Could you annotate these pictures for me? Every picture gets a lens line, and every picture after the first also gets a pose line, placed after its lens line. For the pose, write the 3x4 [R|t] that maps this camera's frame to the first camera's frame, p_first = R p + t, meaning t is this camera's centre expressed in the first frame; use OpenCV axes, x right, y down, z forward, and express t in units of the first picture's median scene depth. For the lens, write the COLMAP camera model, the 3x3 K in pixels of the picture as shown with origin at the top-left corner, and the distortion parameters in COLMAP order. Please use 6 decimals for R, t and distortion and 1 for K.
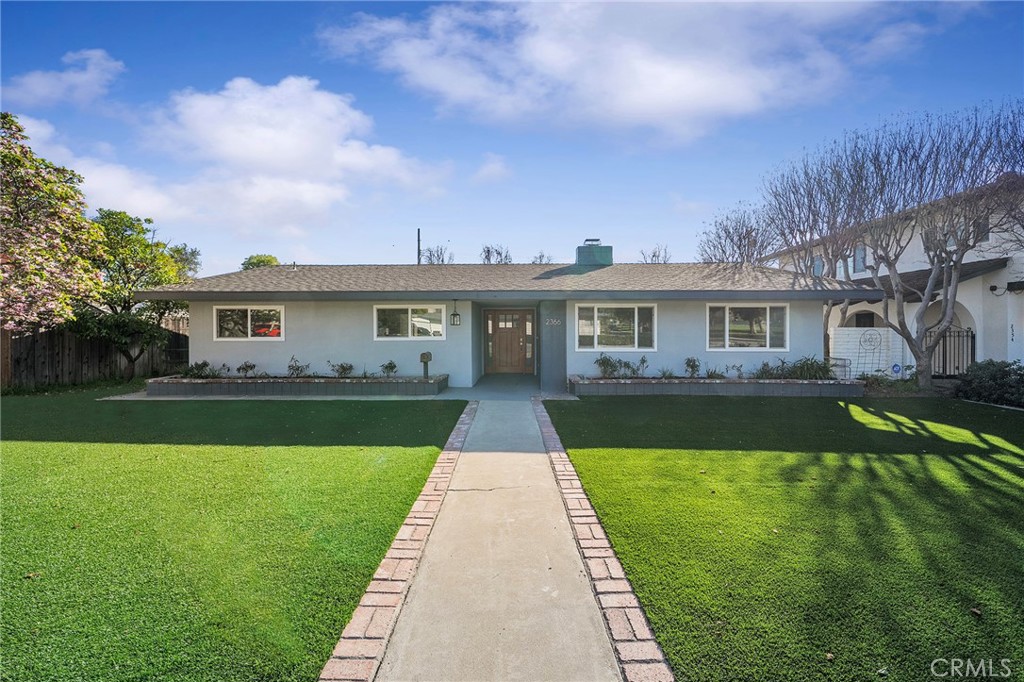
lens RADIAL K [[417.1, 0, 512.0], [0, 417.1, 341.0], [0, 0, 1]] dist [-0.001311, -0.000032]
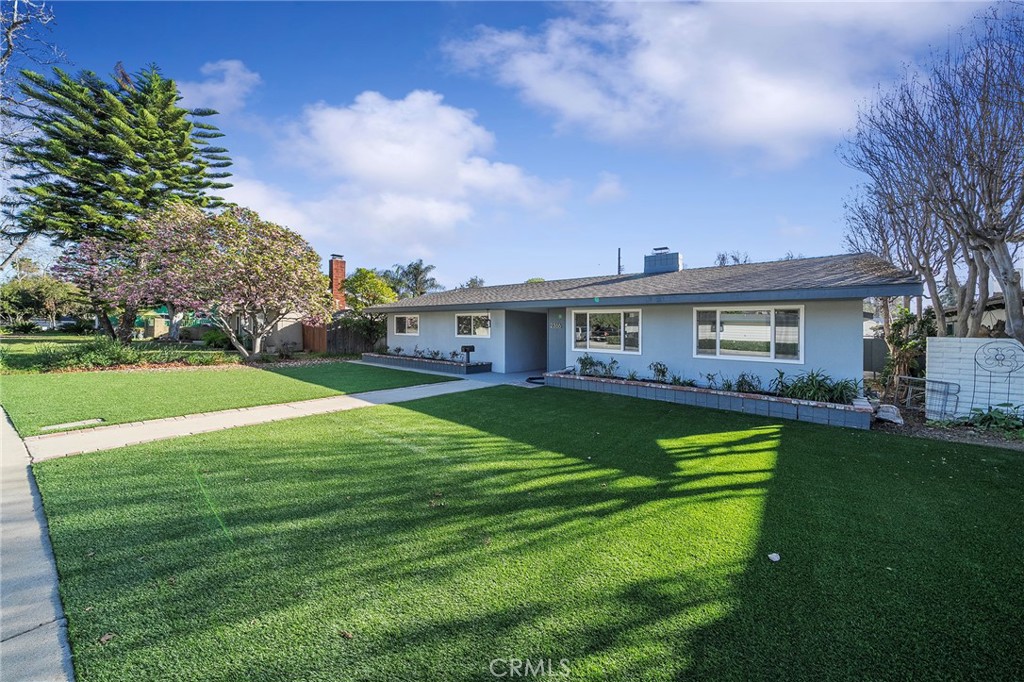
lens RADIAL K [[350.5, 0, 512.0], [0, 350.5, 341.0], [0, 0, 1]] dist [0.000396, 0.000004]
pose [[0.796573, 0.034918, -0.603534, 0.611443], [-0.037908, 0.999251, 0.007781, -0.003520], [0.603353, 0.016681, 0.797300, 0.106363]]
